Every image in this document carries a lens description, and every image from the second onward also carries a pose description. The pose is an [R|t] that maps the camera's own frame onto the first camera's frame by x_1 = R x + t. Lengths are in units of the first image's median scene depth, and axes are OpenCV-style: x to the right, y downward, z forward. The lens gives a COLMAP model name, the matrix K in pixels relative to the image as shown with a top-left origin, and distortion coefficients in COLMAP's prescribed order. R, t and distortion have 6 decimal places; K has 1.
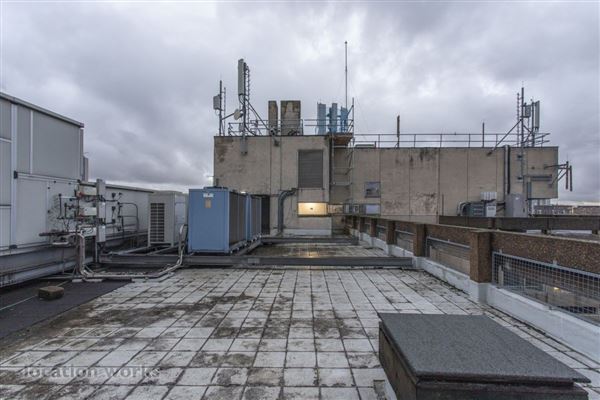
lens RADIAL K [[289.2, 0, 294.4], [0, 289.2, 204.5], [0, 0, 1]] dist [0.004472, 0.000813]
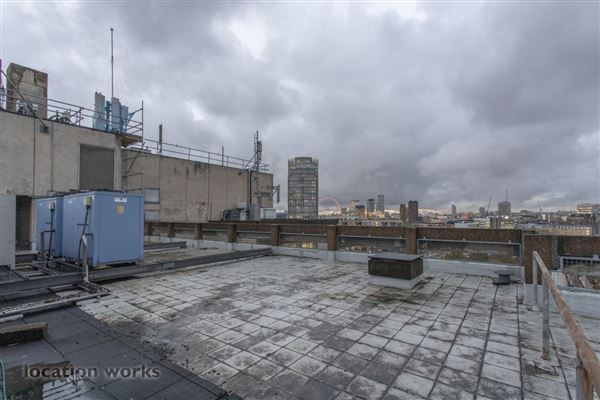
lens RADIAL K [[292.2, 0, 301.1], [0, 292.2, 199.4], [0, 0, 1]] dist [0.017108, -0.001561]
pose [[0.562414, 0.042739, 0.825750, -0.296995], [-0.011201, 0.998965, -0.044075, 0.000337], [-0.826780, 0.015539, 0.562311, 0.007182]]
